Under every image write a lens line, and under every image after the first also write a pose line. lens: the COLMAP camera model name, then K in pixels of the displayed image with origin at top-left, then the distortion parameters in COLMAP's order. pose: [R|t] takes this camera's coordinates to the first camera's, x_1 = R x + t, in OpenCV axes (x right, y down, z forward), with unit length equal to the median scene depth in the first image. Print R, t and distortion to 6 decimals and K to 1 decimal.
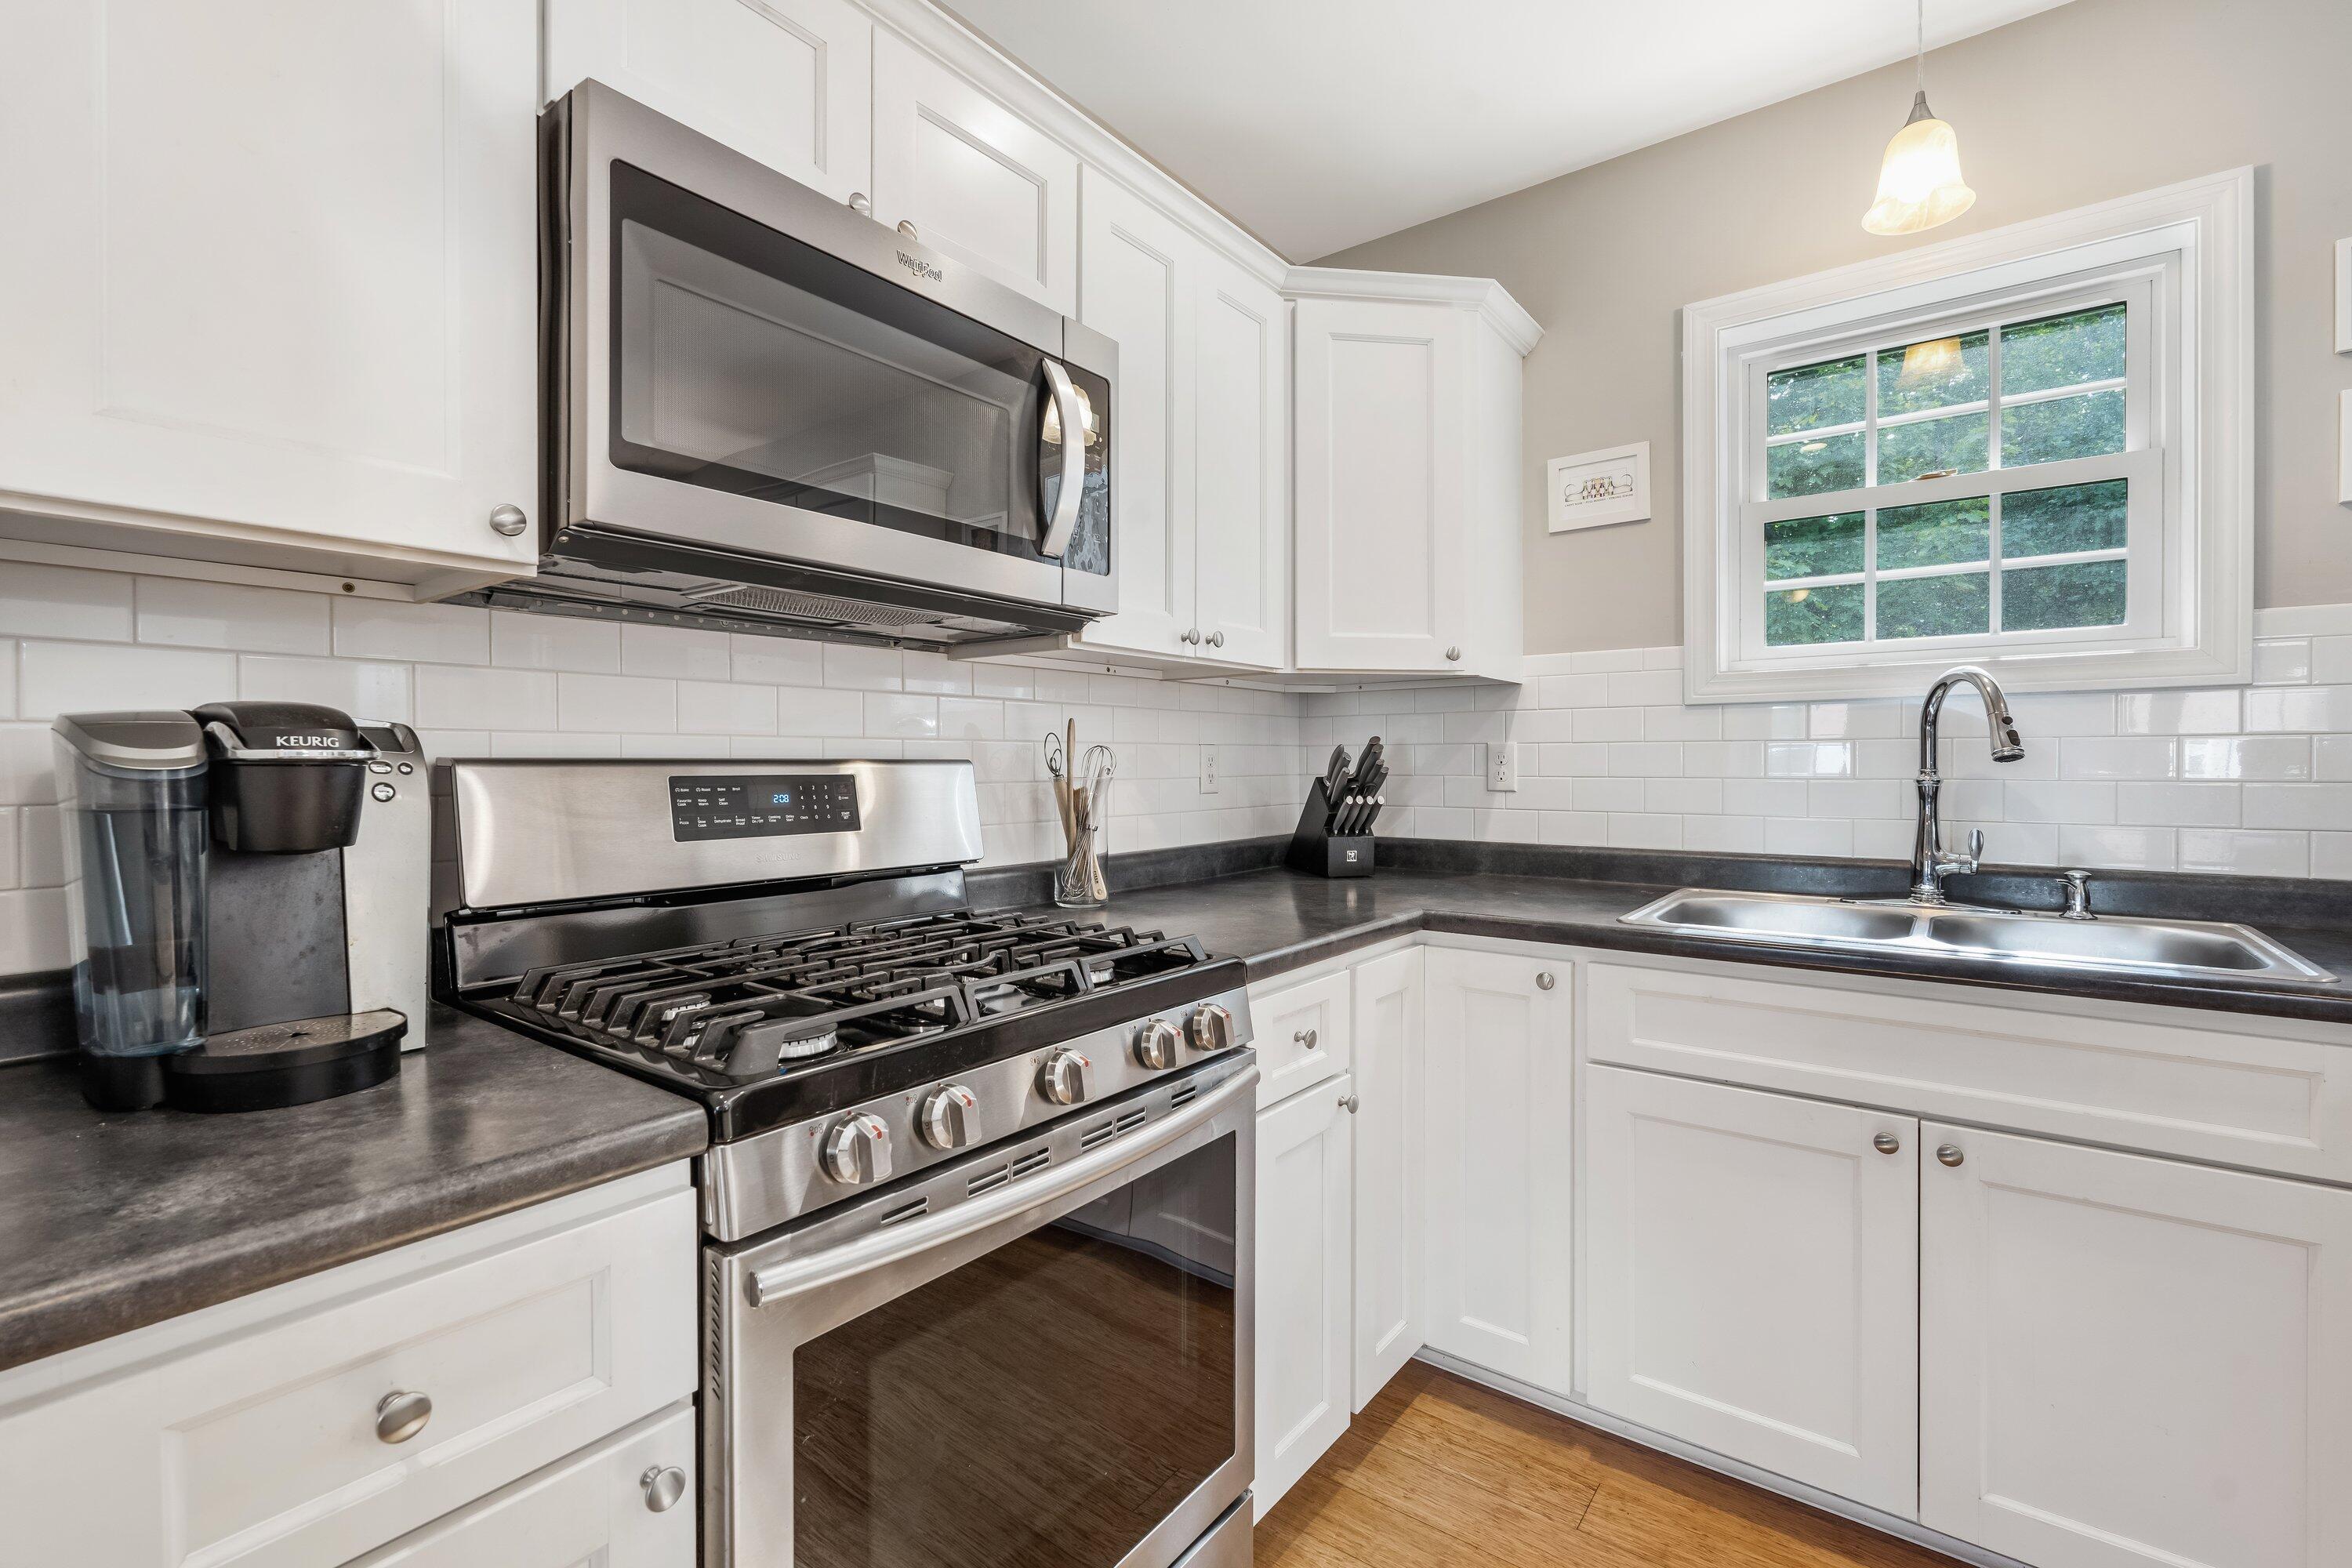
lens RADIAL K [[1035.8, 0, 1171.7], [0, 1035.8, 769.3], [0, 0, 1]] dist [-0.005330, 0.000646]
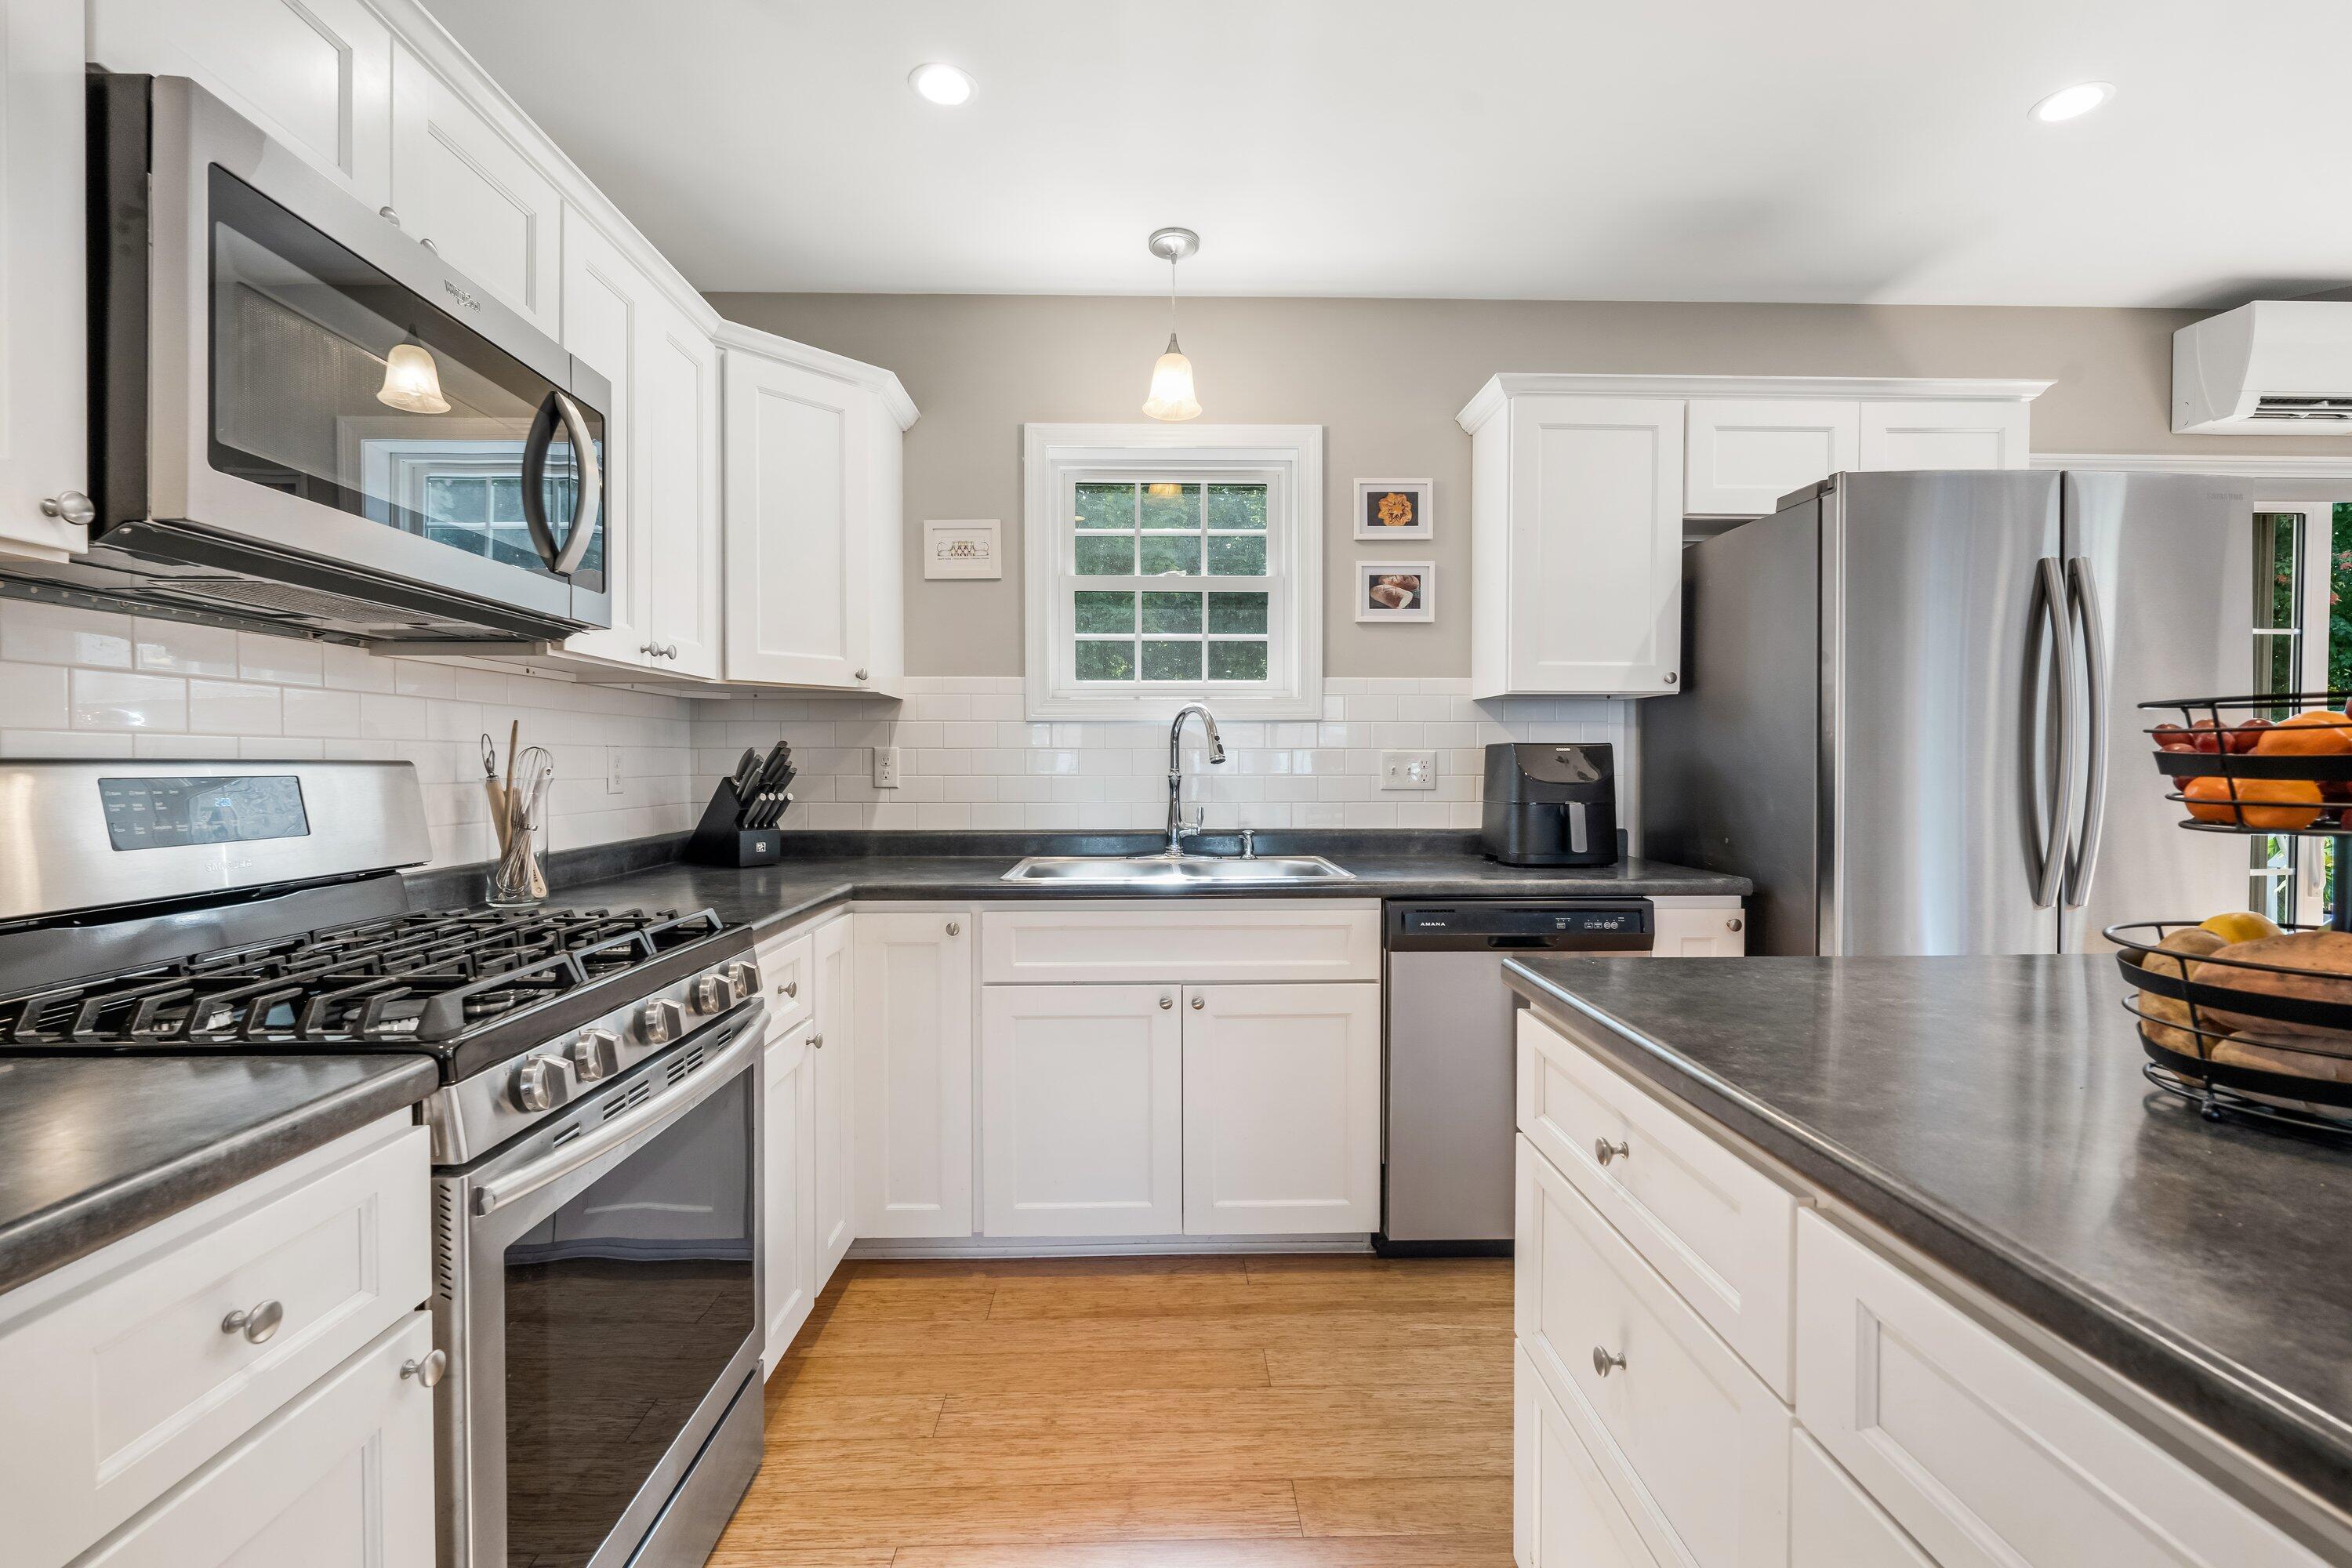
lens RADIAL K [[1035.8, 0, 1178.8], [0, 1035.8, 771.6], [0, 0, 1]] dist [-0.005330, 0.000646]
pose [[0.774598, -0.003274, 0.632445, -0.251443], [0.002748, 0.999995, 0.001810, 0.001697], [-0.632447, 0.000336, 0.774603, -0.209380]]
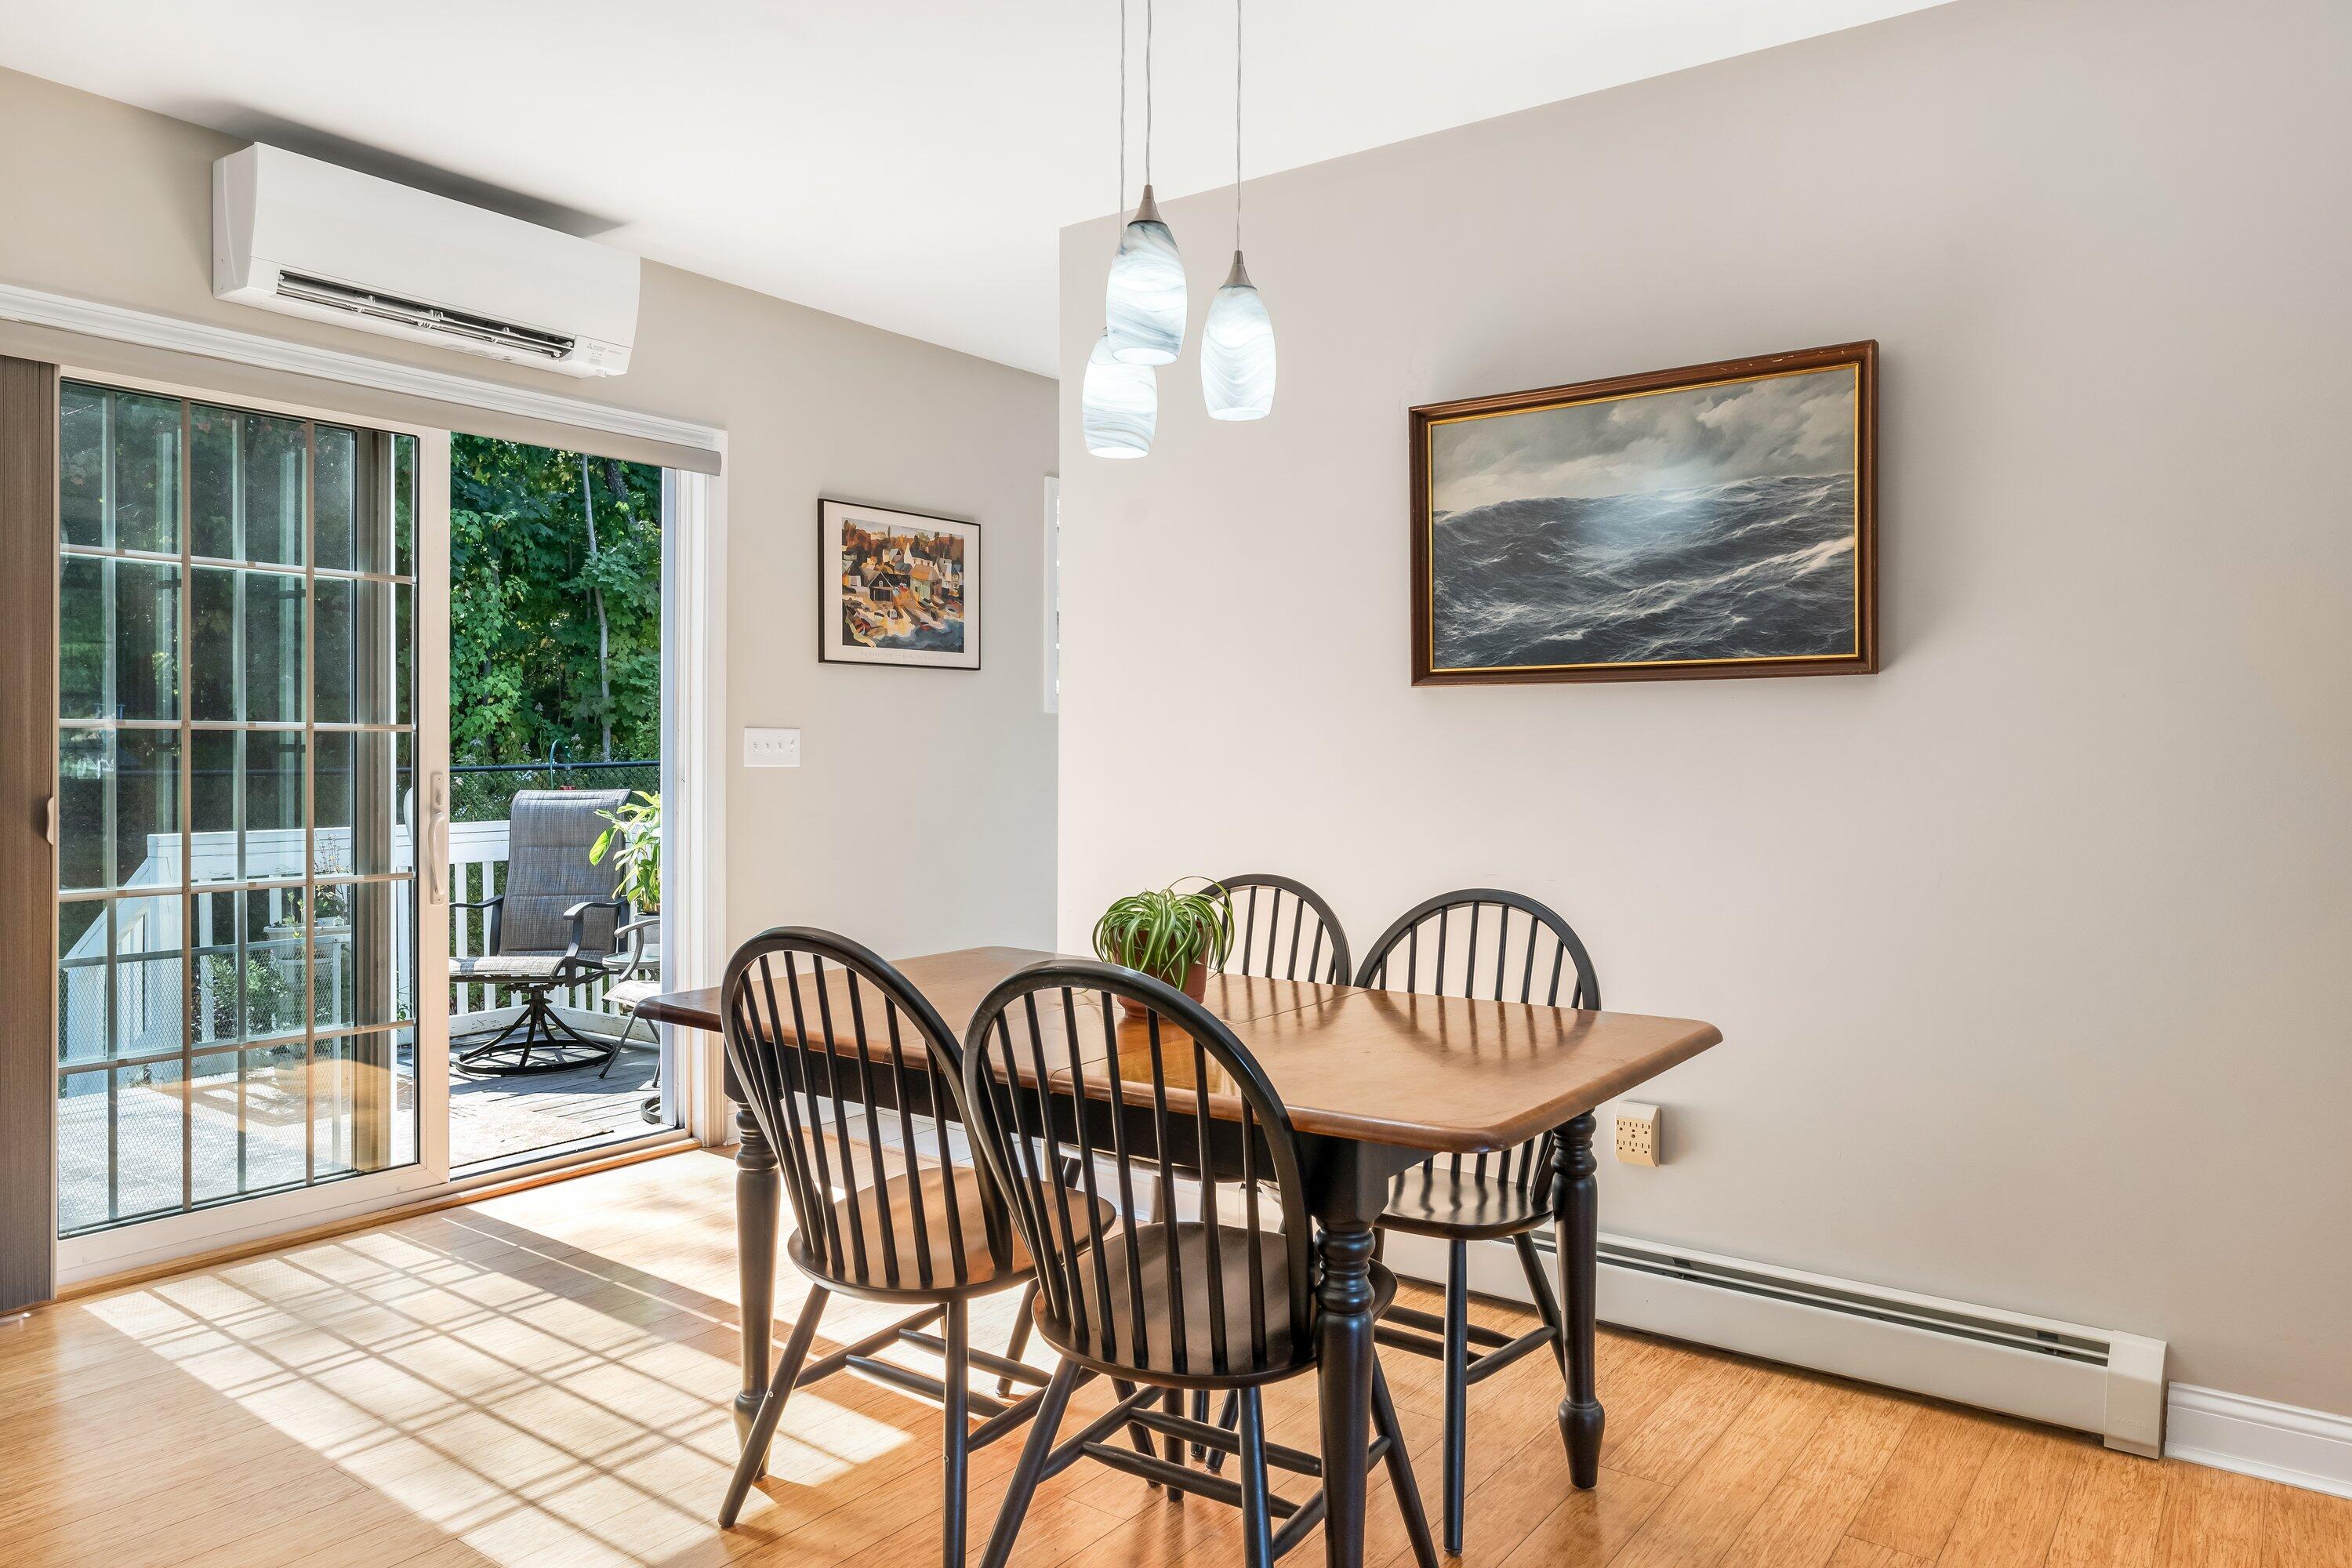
lens RADIAL K [[1553.5, 0, 1170.5], [0, 1553.5, 781.3], [0, 0, 1]] dist [-0.001485, 0.000919]
pose [[-0.022883, -0.019965, 0.999539, 0.151003], [-0.000467, 0.999801, 0.019959, 0.007802], [-0.999738, -0.000010, -0.022888, -1.076027]]
